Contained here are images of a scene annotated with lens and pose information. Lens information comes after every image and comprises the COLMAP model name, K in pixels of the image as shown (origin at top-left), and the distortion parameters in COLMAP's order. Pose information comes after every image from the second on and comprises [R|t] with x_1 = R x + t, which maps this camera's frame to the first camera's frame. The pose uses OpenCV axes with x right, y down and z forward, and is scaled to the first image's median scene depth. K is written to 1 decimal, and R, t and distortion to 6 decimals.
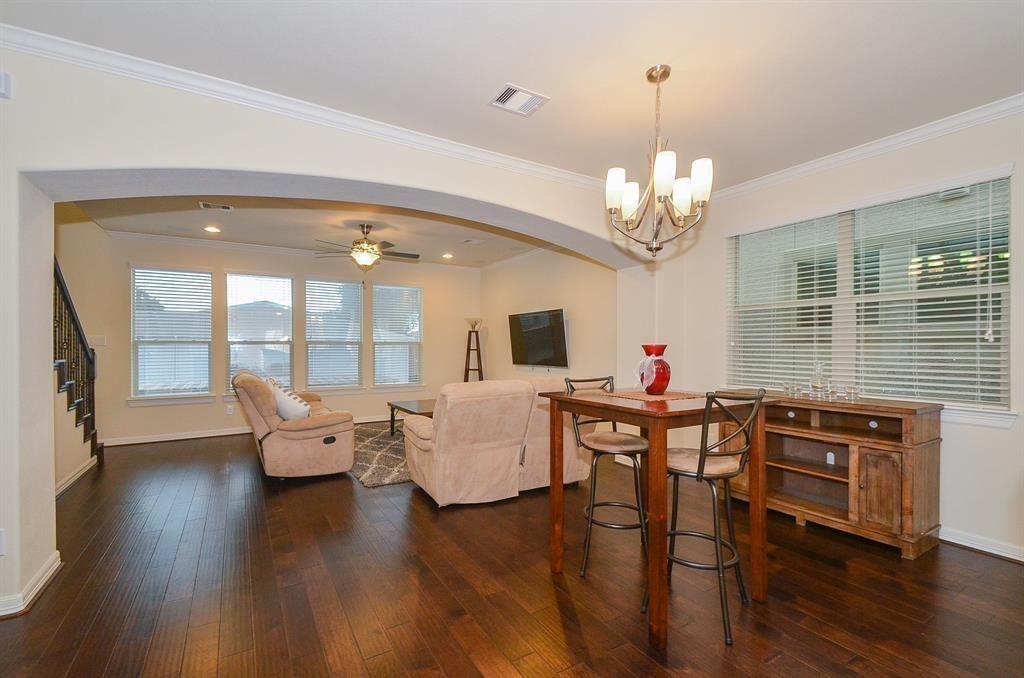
lens RADIAL K [[445.1, 0, 503.4], [0, 445.1, 349.6], [0, 0, 1]] dist [0.023748, -0.009839]
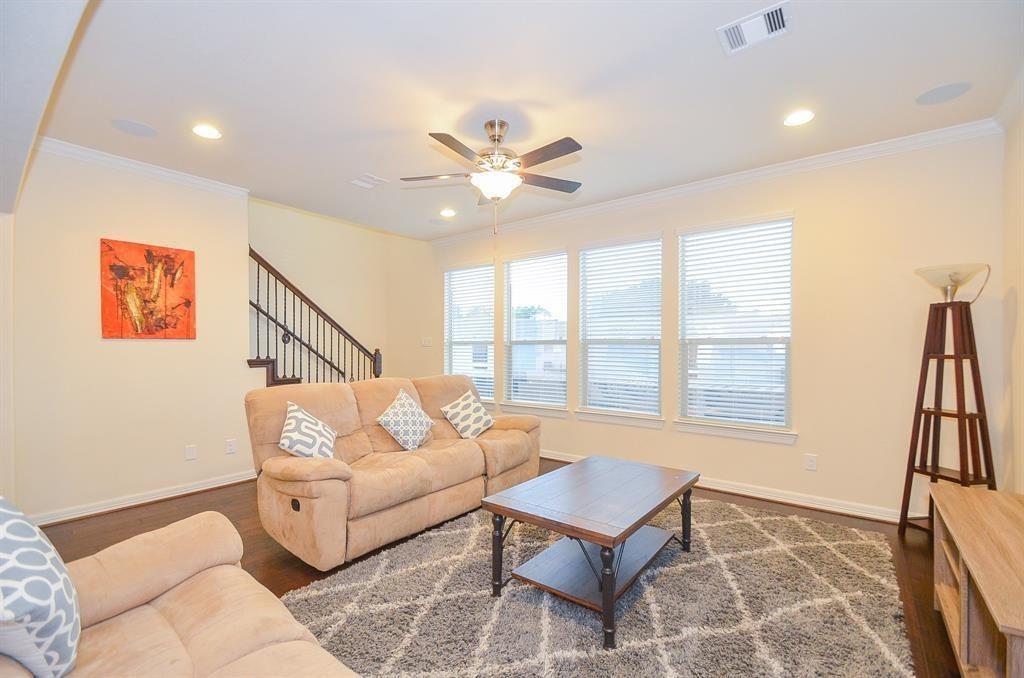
lens RADIAL K [[445.1, 0, 503.4], [0, 445.1, 349.6], [0, 0, 1]] dist [0.023748, -0.009839]
pose [[0.357489, 0.005789, -0.933900, 0.185303], [-0.010415, 0.999943, 0.002212, -0.003829], [0.933859, 0.008936, 0.357529, 0.745473]]
